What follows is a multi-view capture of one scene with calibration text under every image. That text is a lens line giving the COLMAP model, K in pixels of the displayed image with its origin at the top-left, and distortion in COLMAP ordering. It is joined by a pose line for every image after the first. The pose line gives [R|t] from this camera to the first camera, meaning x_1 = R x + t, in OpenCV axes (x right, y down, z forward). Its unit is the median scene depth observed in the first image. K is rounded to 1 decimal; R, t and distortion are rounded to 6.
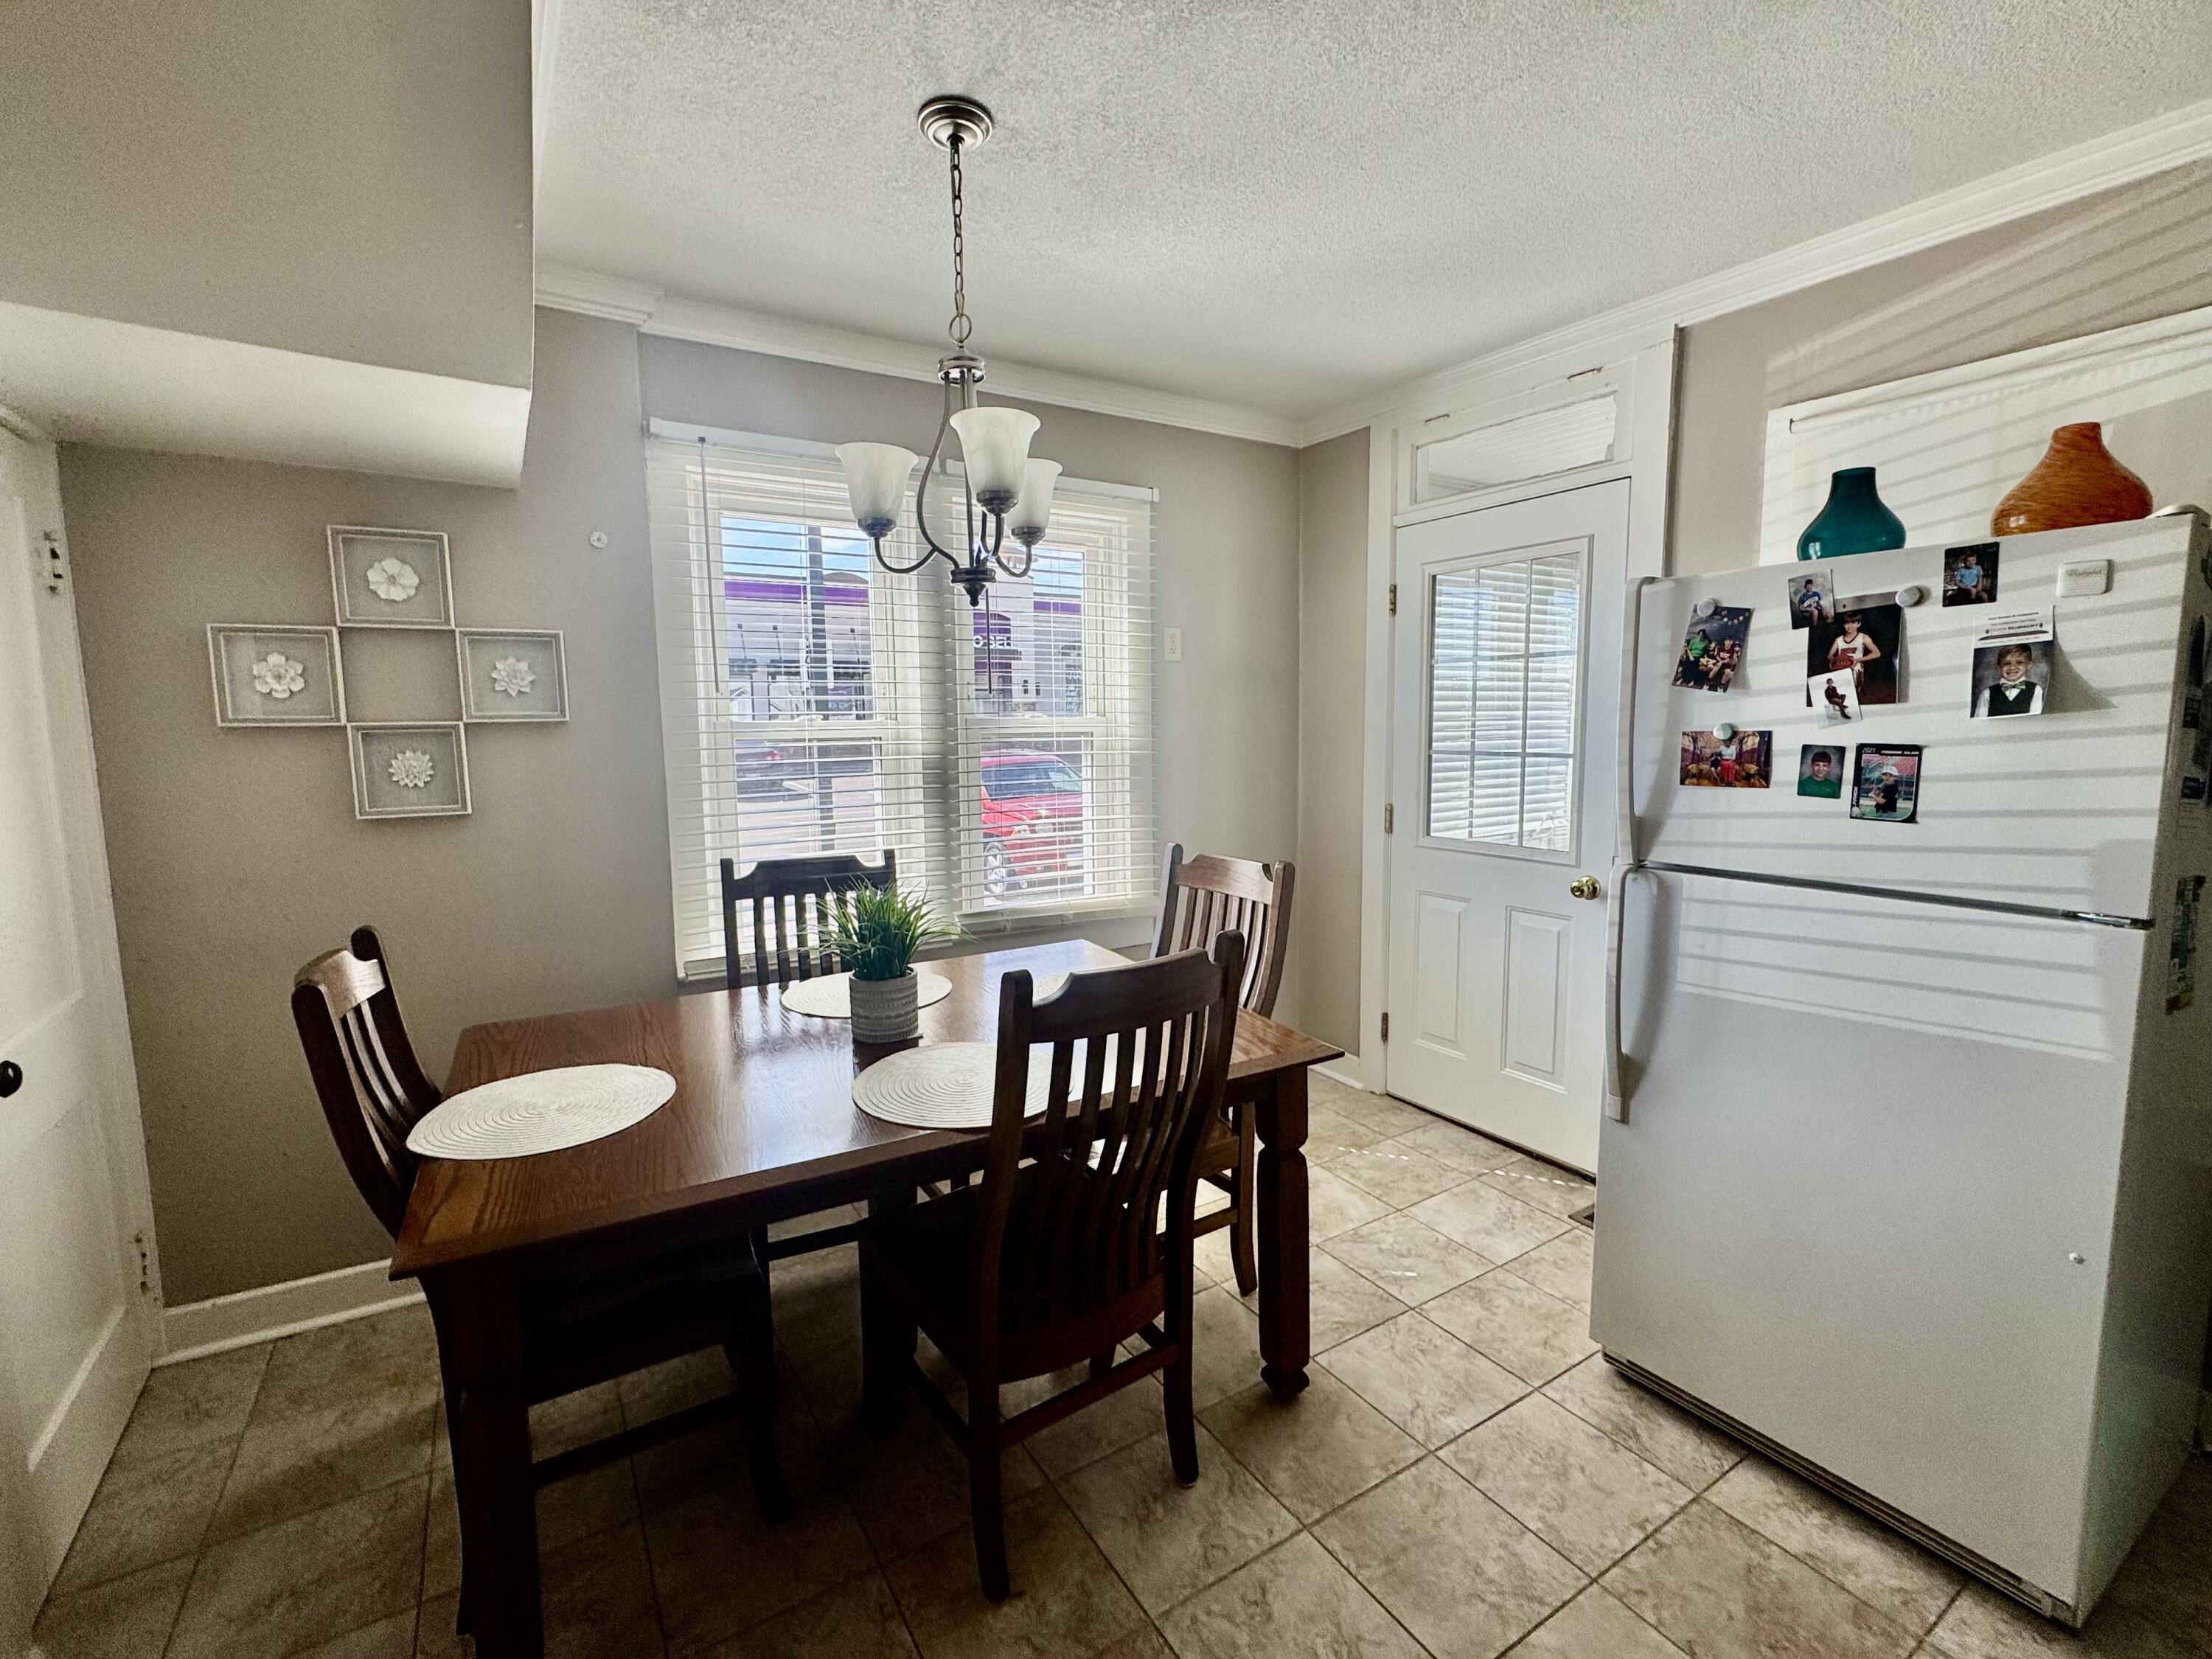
lens RADIAL K [[966.9, 0, 1106.0], [0, 966.9, 829.5], [0, 0, 1]] dist [-0.012402, 0.000125]
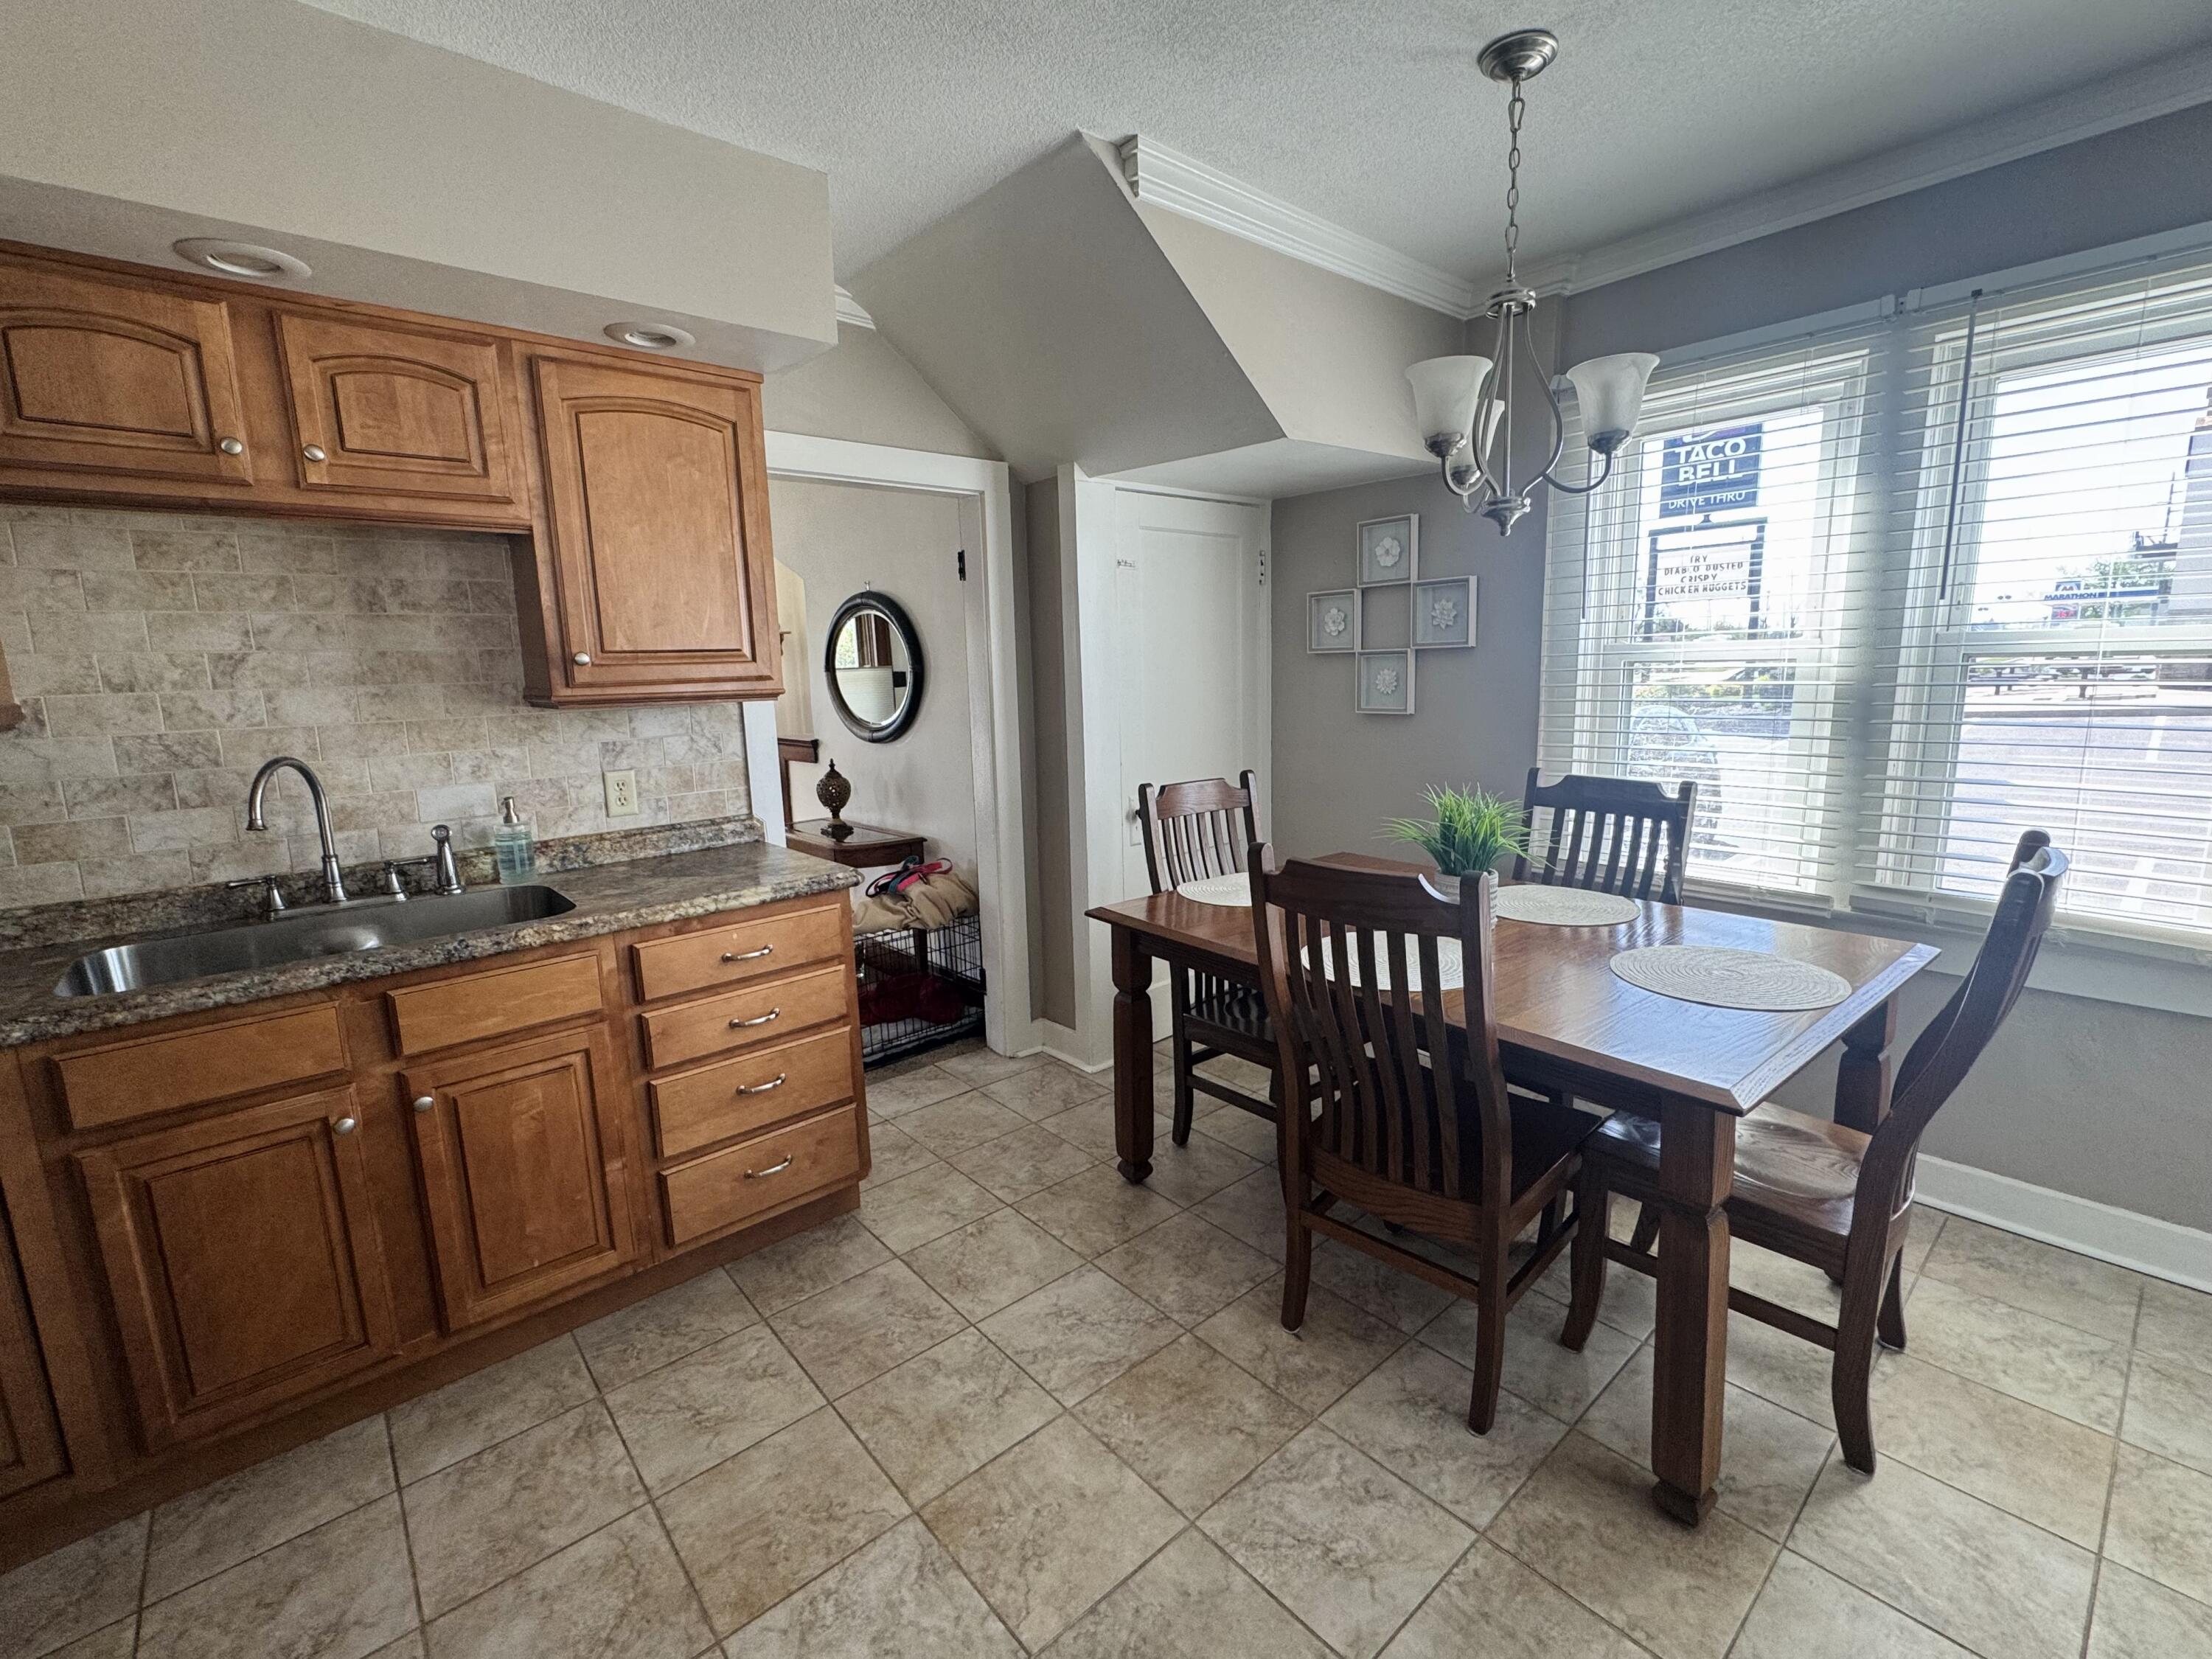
lens RADIAL K [[966.9, 0, 1106.0], [0, 966.9, 829.5], [0, 0, 1]] dist [-0.012402, 0.000125]
pose [[0.162576, 0.176537, -0.970775, 0.705130], [-0.082345, 0.982859, 0.164944, -0.050004], [0.983254, 0.053122, 0.174327, 0.337534]]
